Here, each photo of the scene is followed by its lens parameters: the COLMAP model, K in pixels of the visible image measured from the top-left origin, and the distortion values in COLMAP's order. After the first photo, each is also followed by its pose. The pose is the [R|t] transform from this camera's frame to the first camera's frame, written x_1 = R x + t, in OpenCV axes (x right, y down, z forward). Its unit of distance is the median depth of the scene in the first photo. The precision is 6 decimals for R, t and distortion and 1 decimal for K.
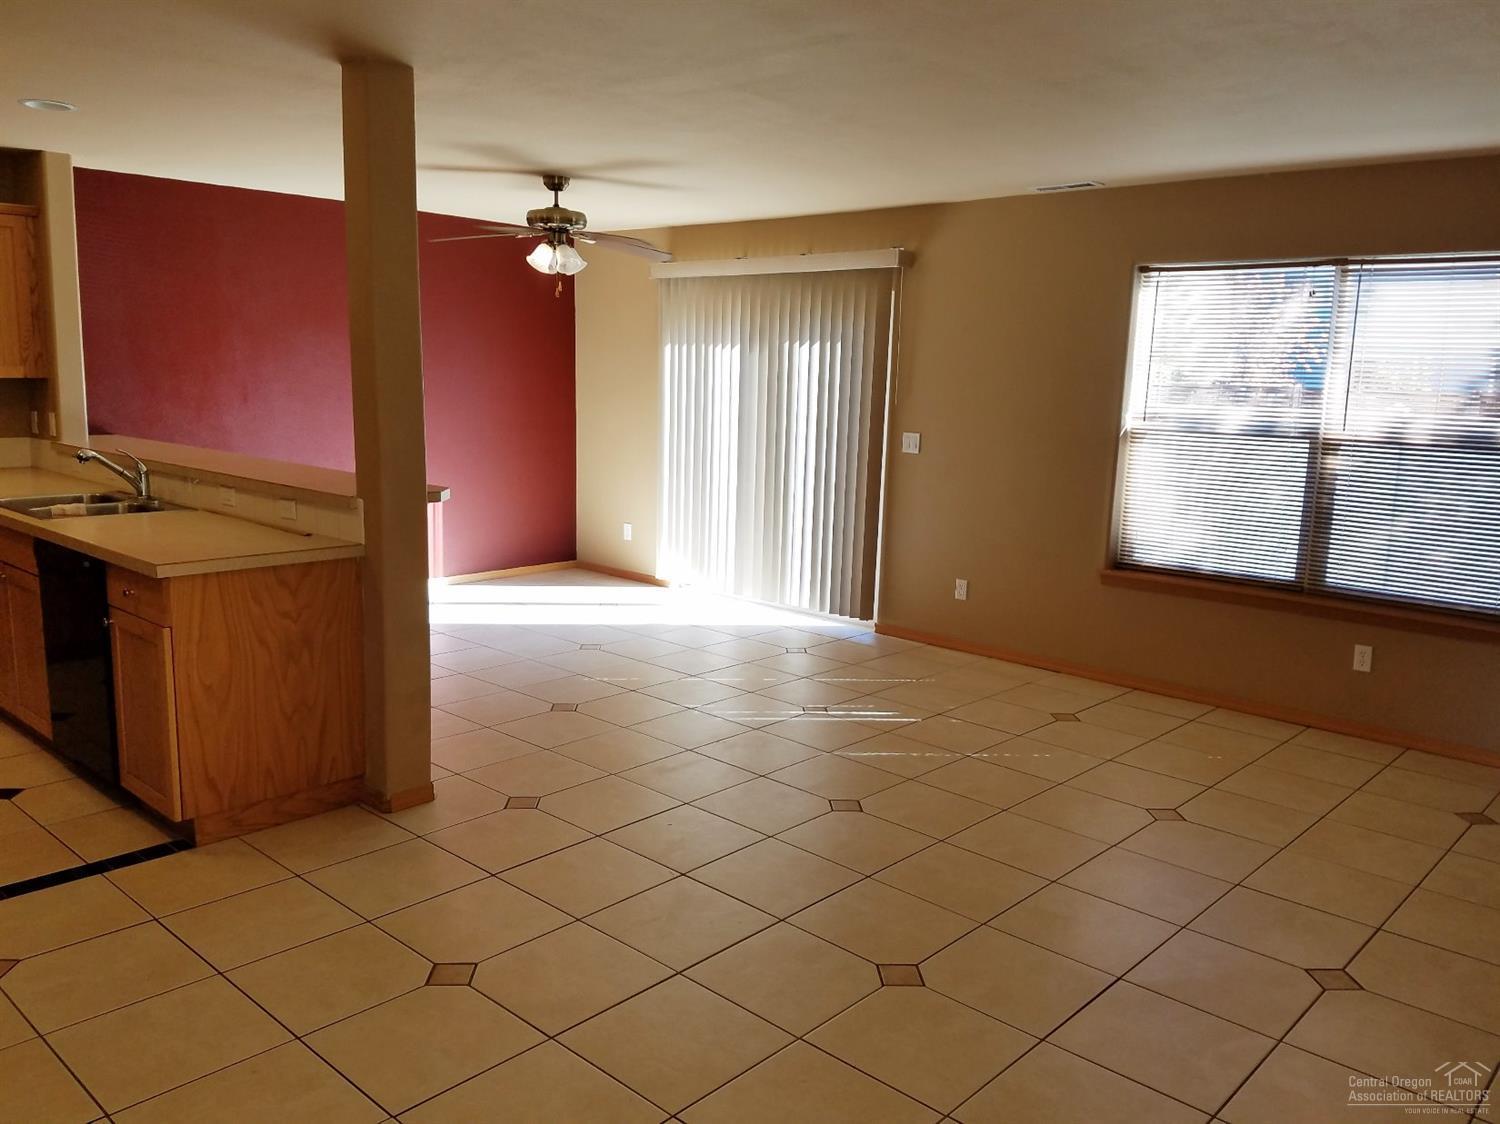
lens RADIAL K [[1144.0, 0, 752.9], [0, 1144.0, 567.0], [0, 0, 1]] dist [0.080819, -0.032203]
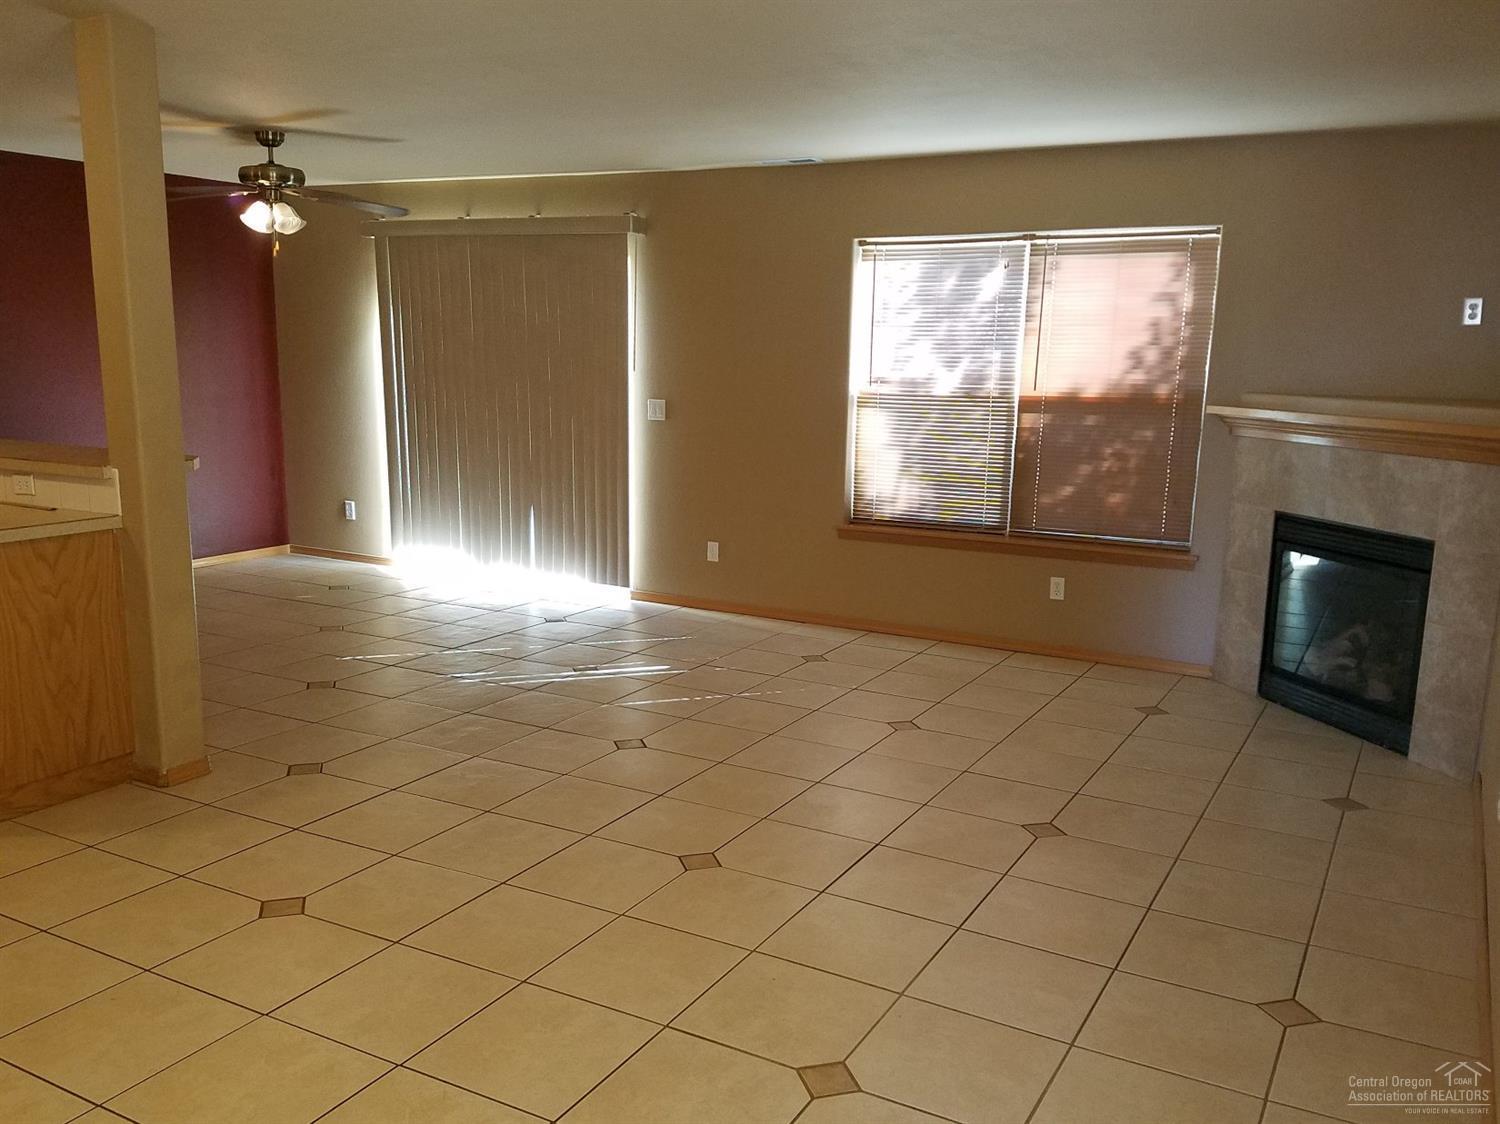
lens RADIAL K [[1251.1, 0, 745.0], [0, 1251.1, 605.5], [0, 0, 1]] dist [0.046858, -0.023062]
pose [[0.972197, -0.052644, 0.228172, -0.065888], [0.043620, 0.998060, 0.044417, 0.028334], [-0.230068, -0.033229, 0.972607, -0.145026]]
